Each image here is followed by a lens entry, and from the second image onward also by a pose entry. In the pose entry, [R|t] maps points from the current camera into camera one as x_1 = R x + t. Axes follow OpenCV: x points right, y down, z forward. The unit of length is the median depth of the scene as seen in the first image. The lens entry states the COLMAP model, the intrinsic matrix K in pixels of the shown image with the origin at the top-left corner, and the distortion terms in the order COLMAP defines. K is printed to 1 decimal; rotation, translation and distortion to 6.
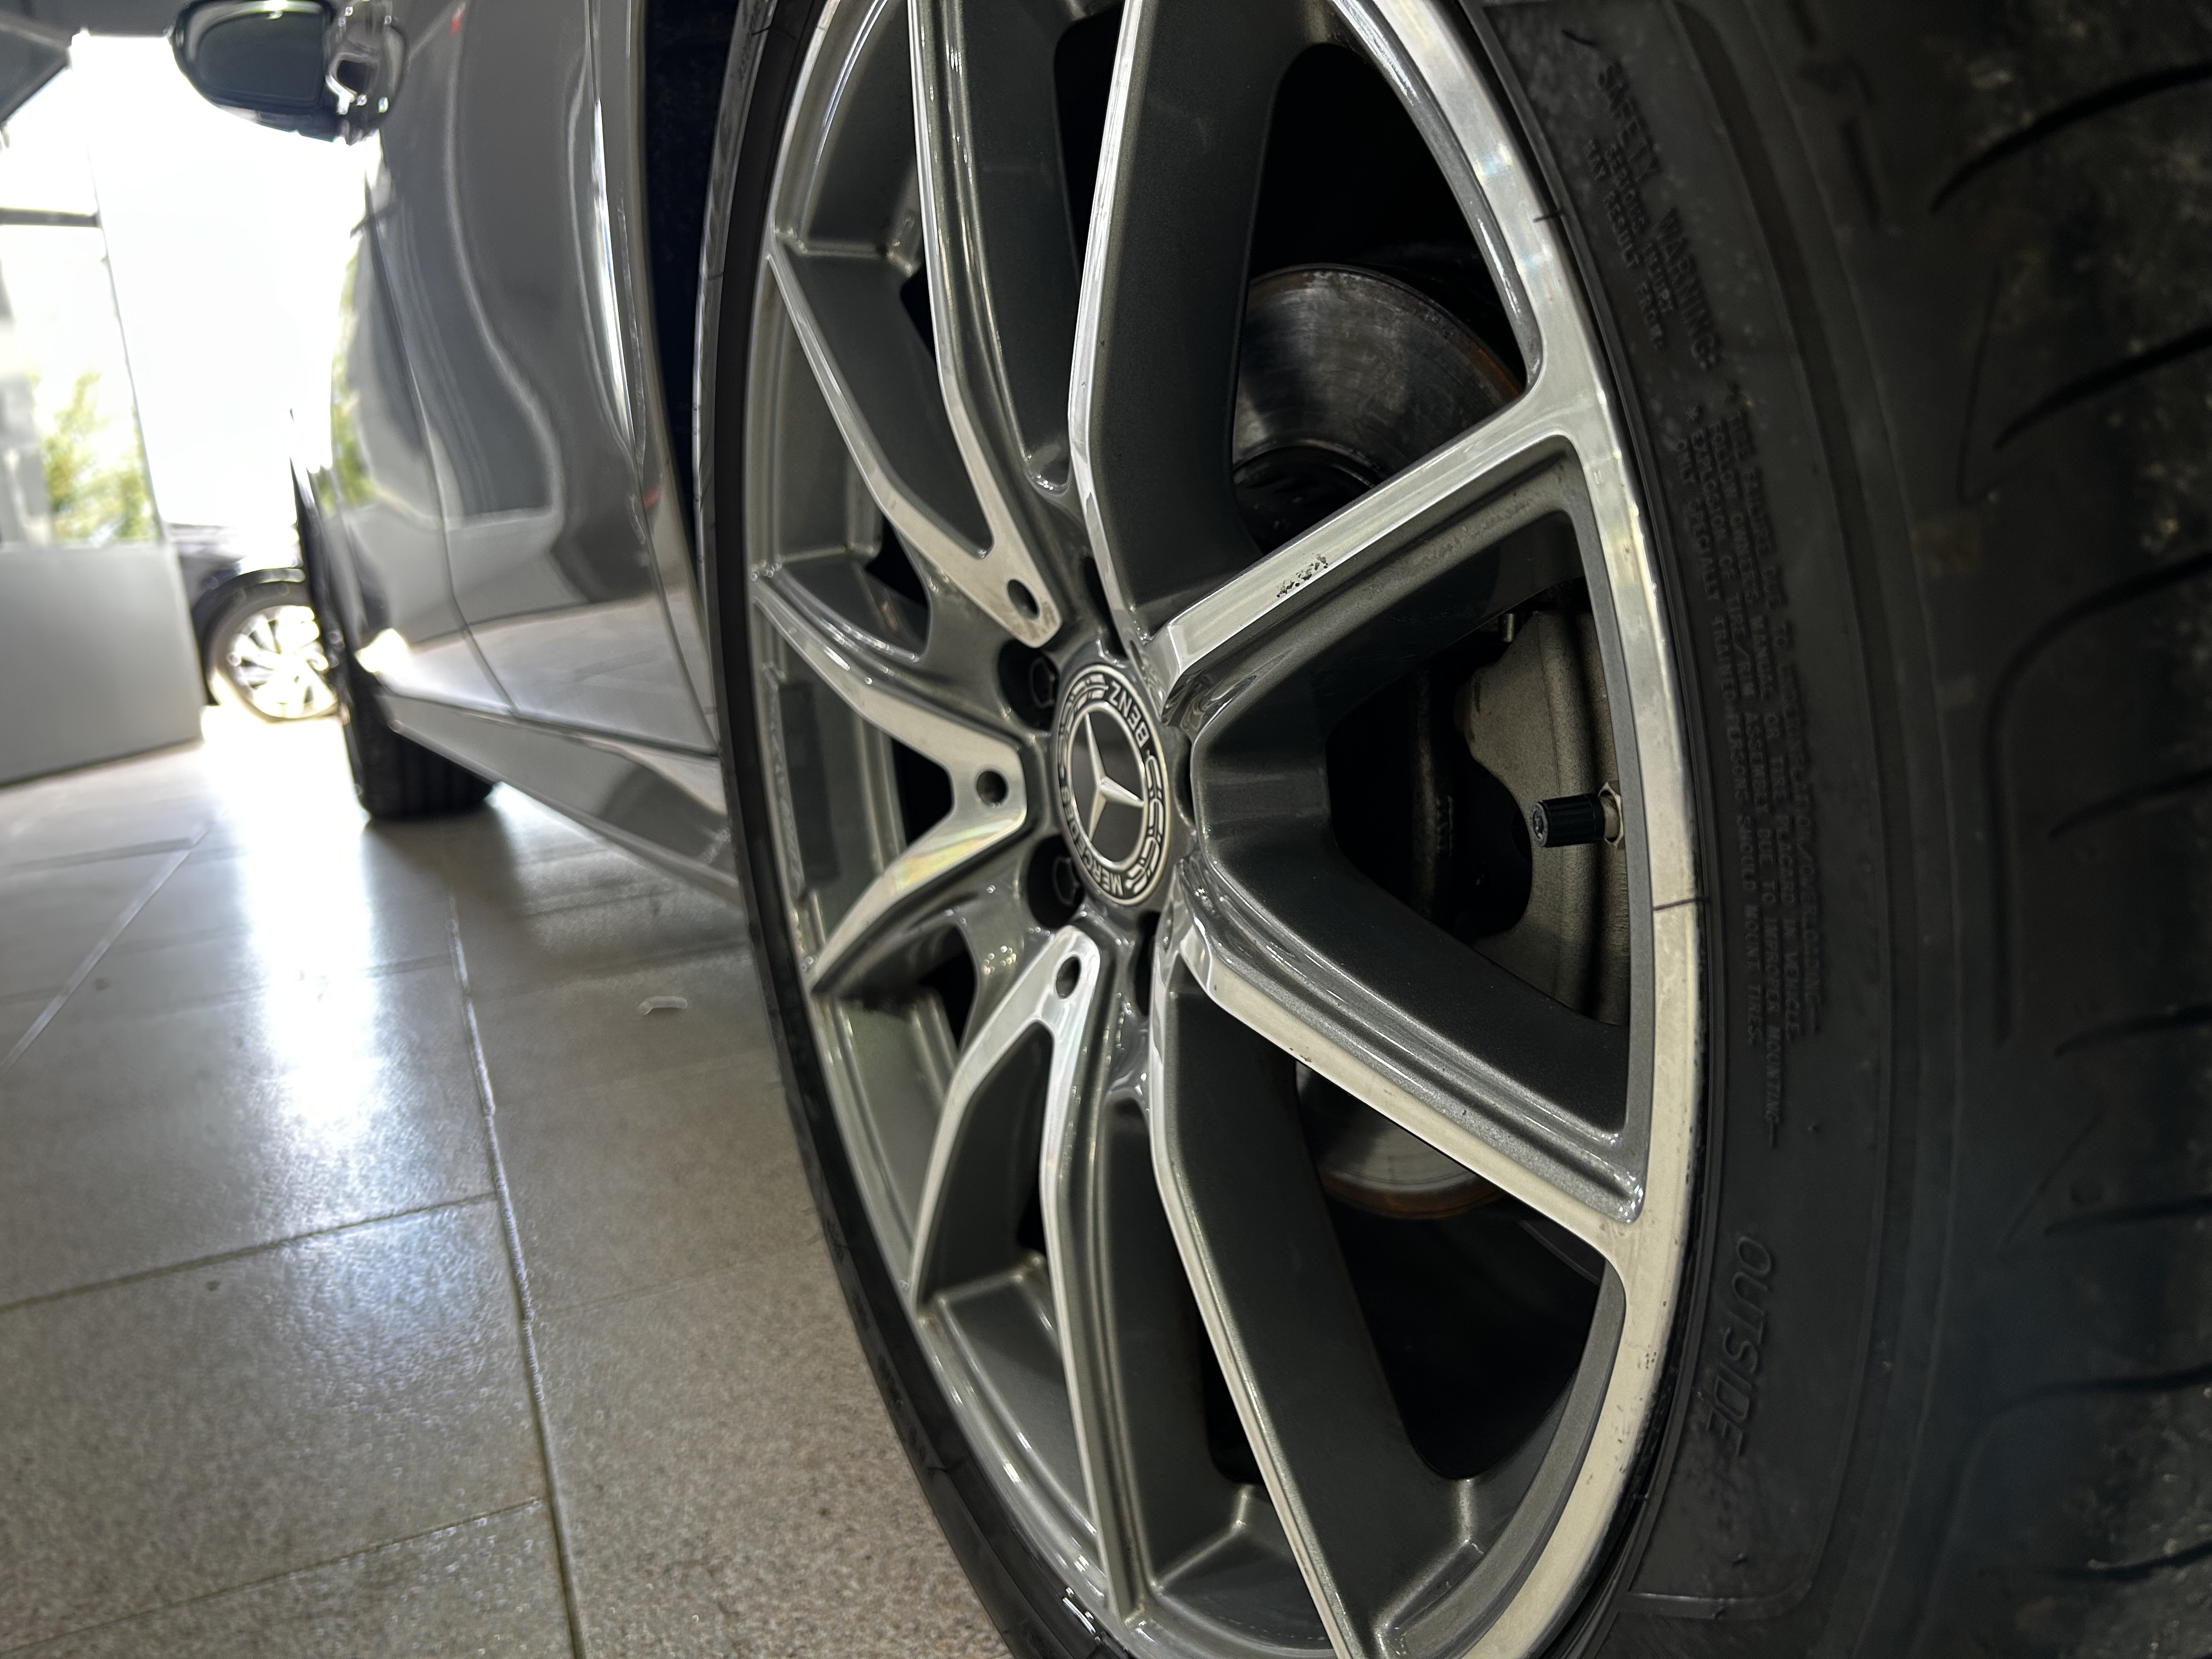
lens RADIAL K [[1695.8, 0, 1060.7], [0, 1695.8, 830.2], [0, 0, 1]] dist [0.004685, -0.030064]
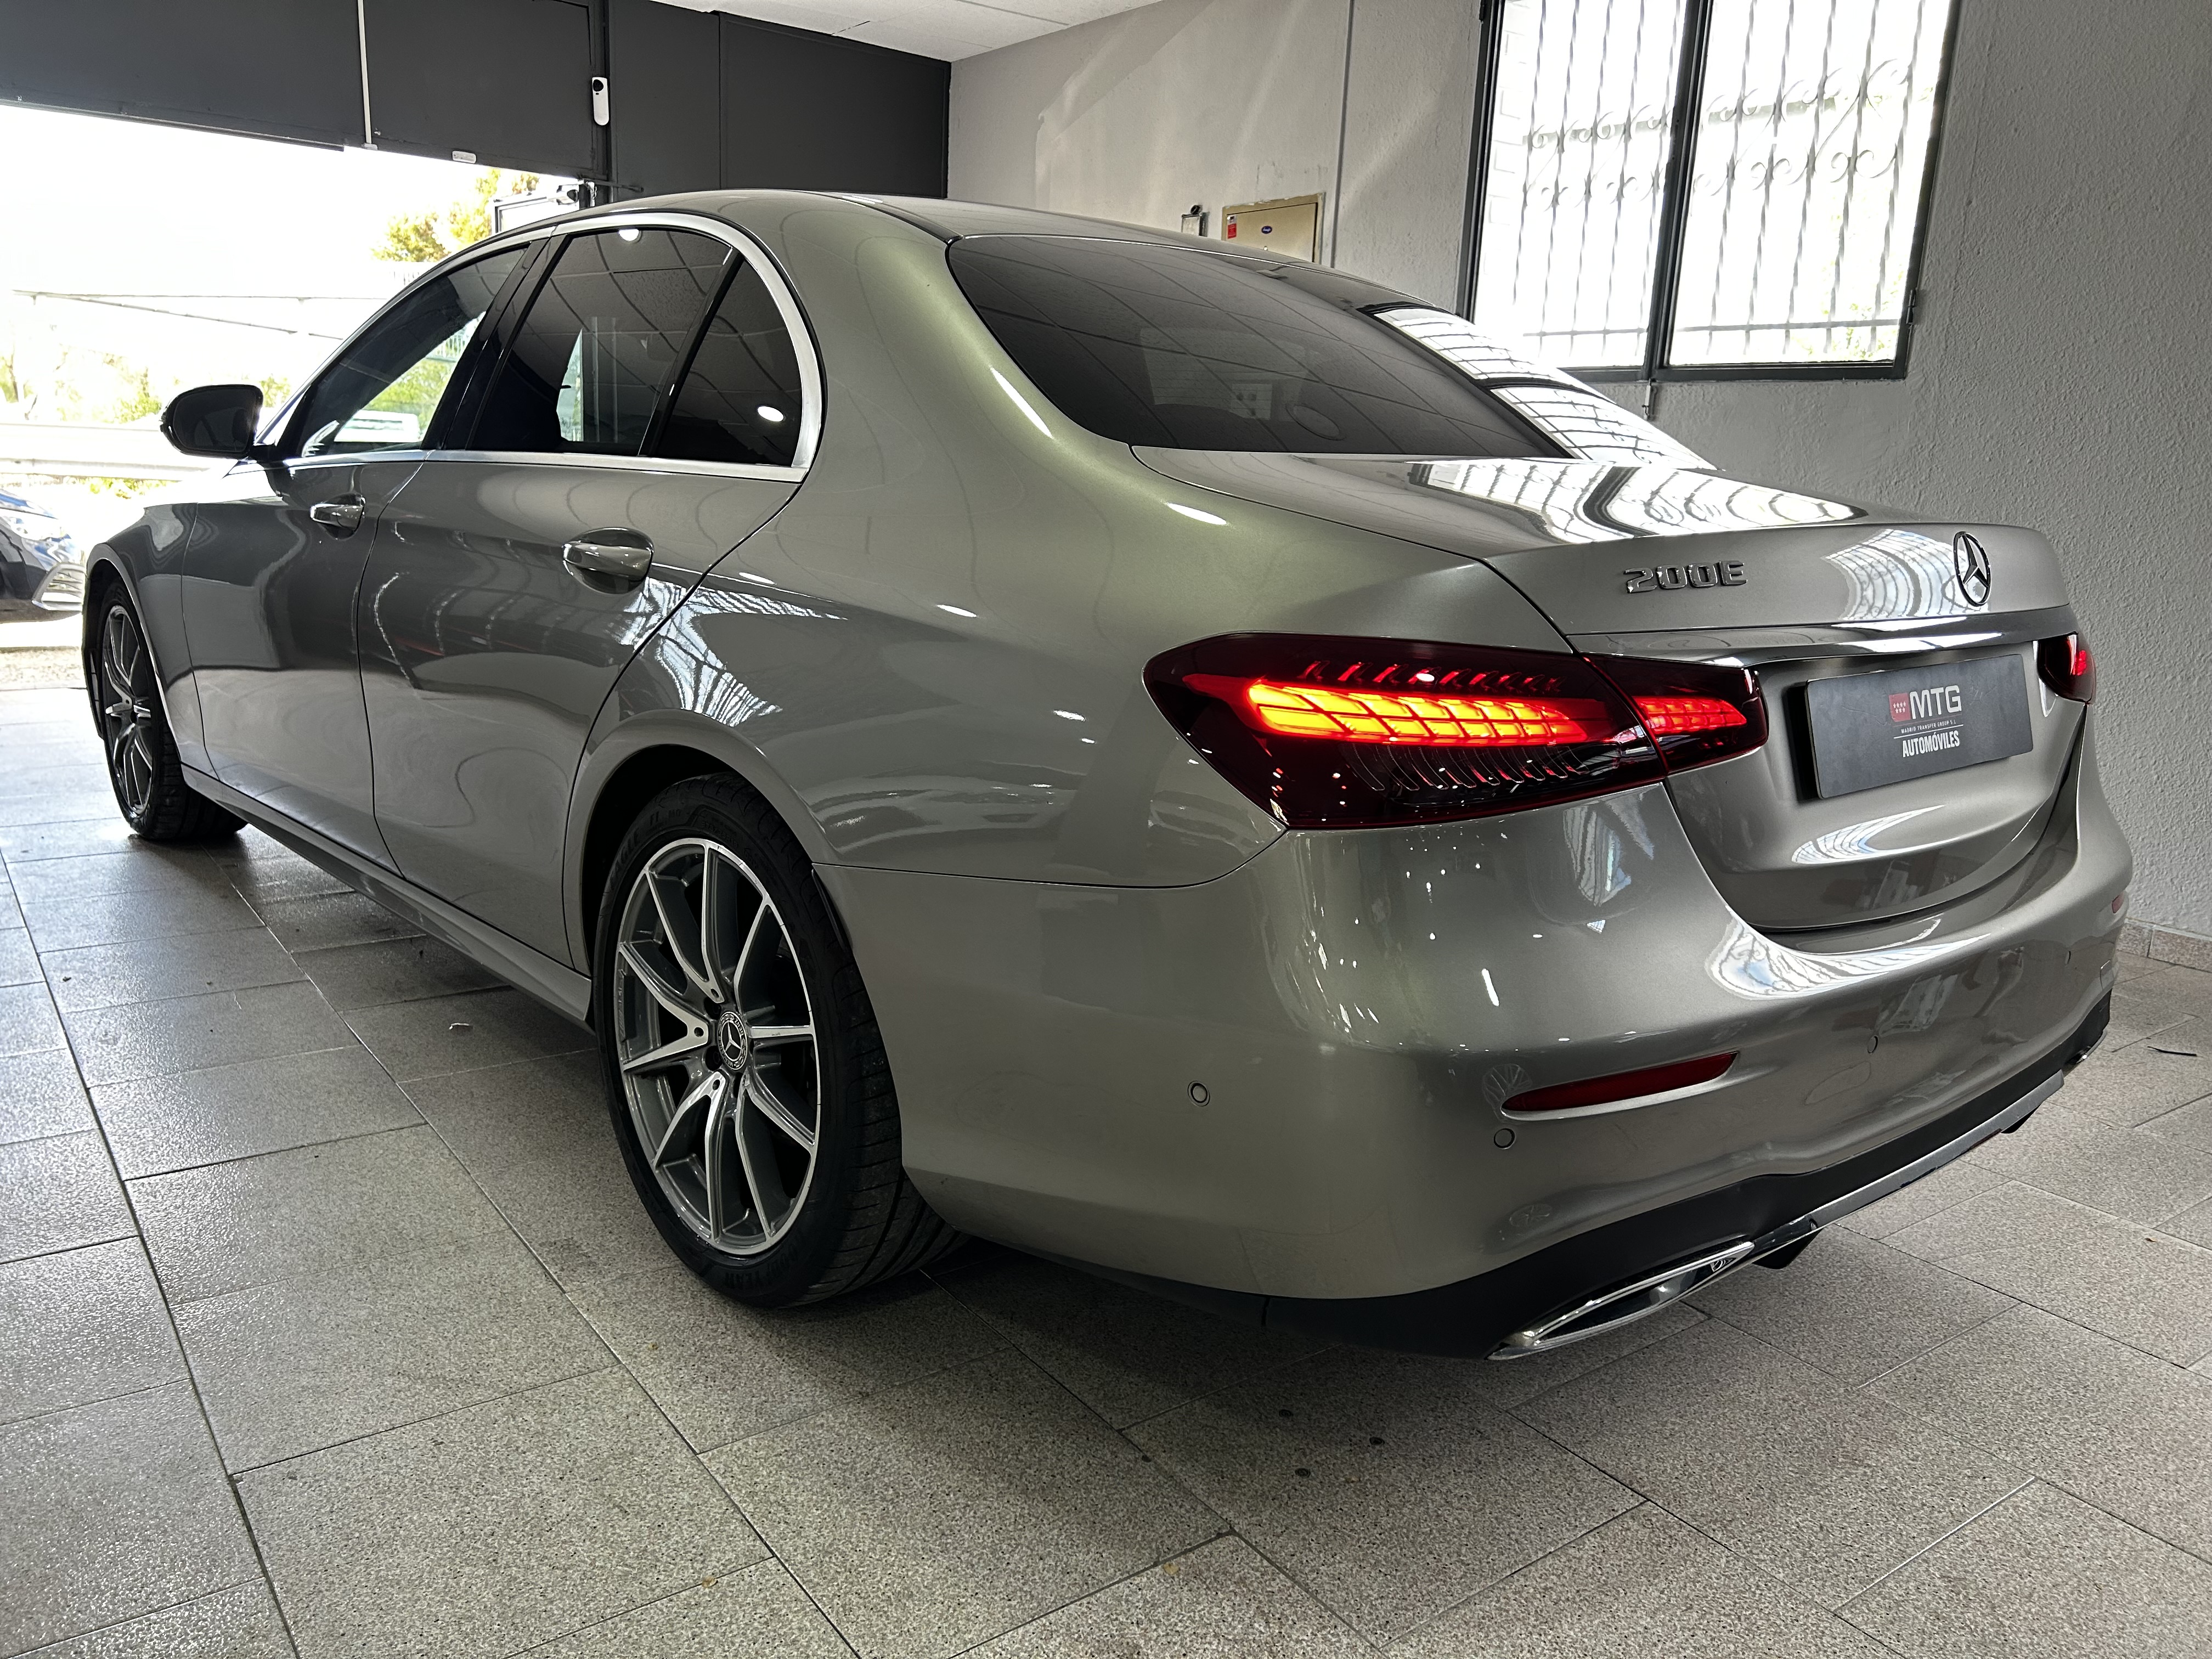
lens RADIAL K [[1631.8, 0, 1106.0], [0, 1631.8, 829.5], [0, 0, 1]] dist [0.010583, 0.000267]
pose [[0.951453, 0.098181, 0.291714, -0.323345], [-0.105260, 0.994407, 0.008632, -0.683904], [-0.289235, -0.038918, 0.956467, -3.123962]]
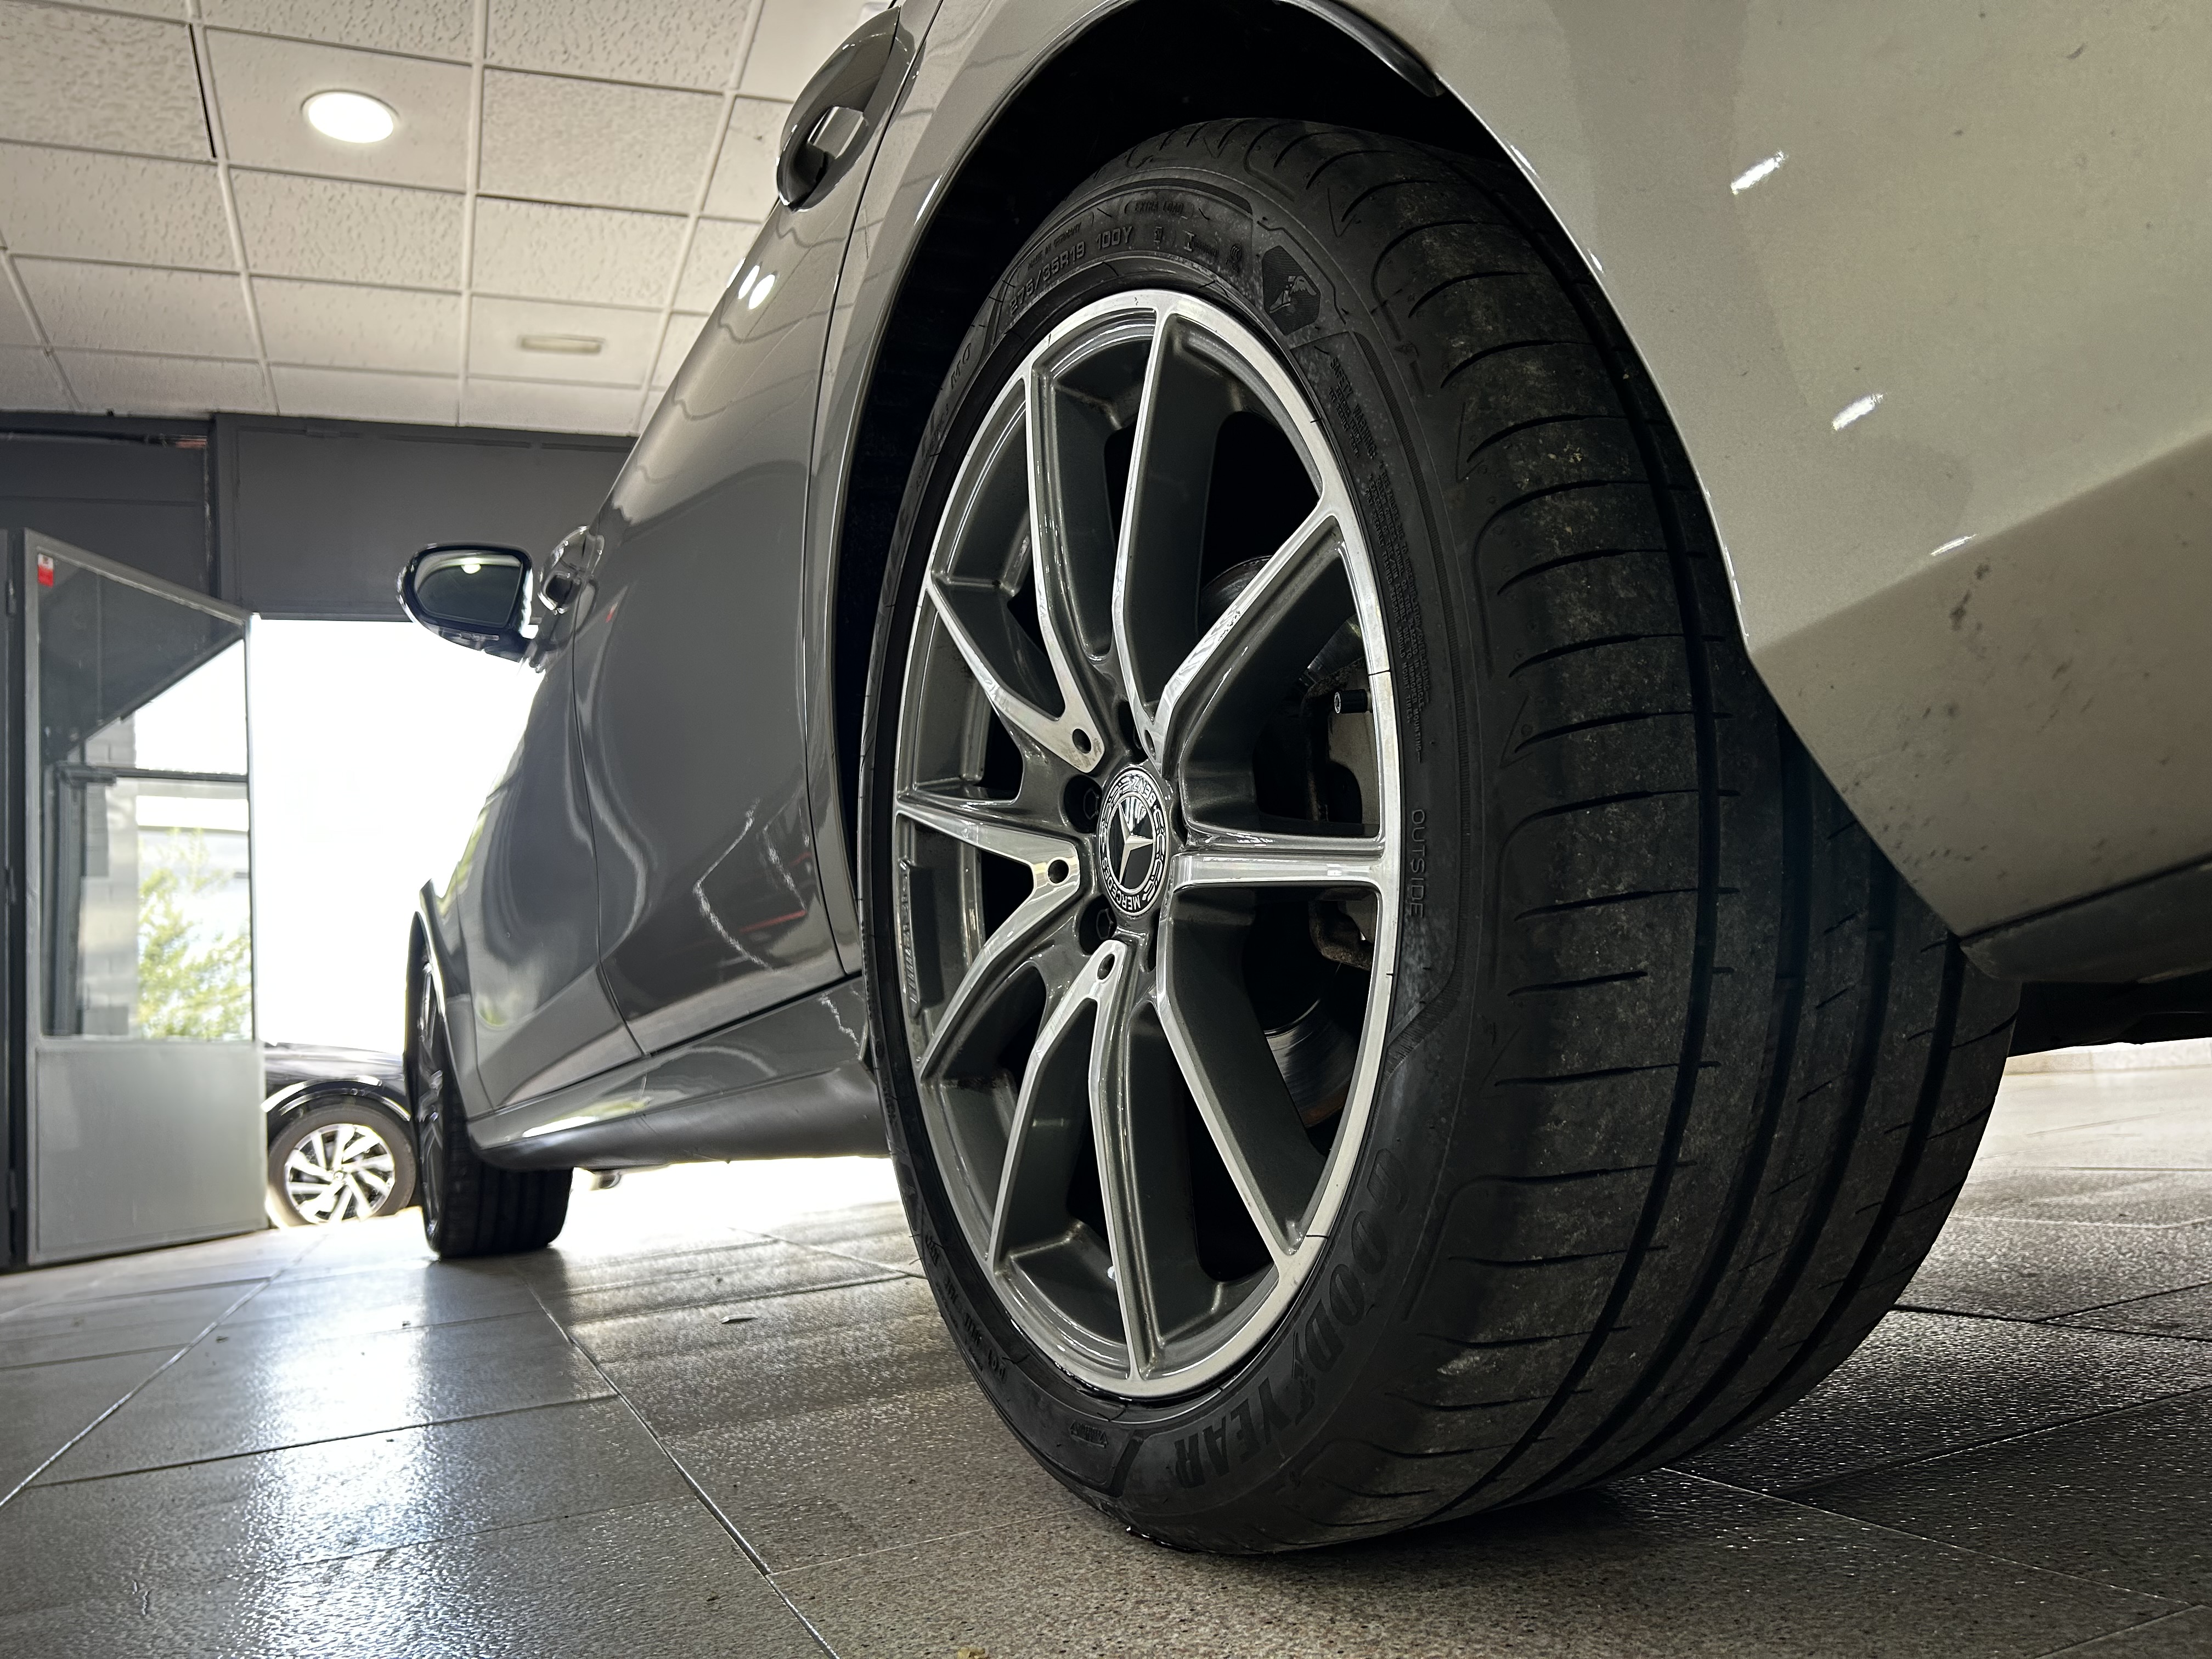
lens RADIAL K [[1631.8, 0, 1106.0], [0, 1631.8, 829.5], [0, 0, 1]] dist [0.010583, 0.000267]
pose [[0.999844, 0.014571, 0.010018, -0.013781], [-0.010513, 0.945385, -0.325788, 0.490313], [-0.014218, 0.325631, 0.945390, -0.519638]]
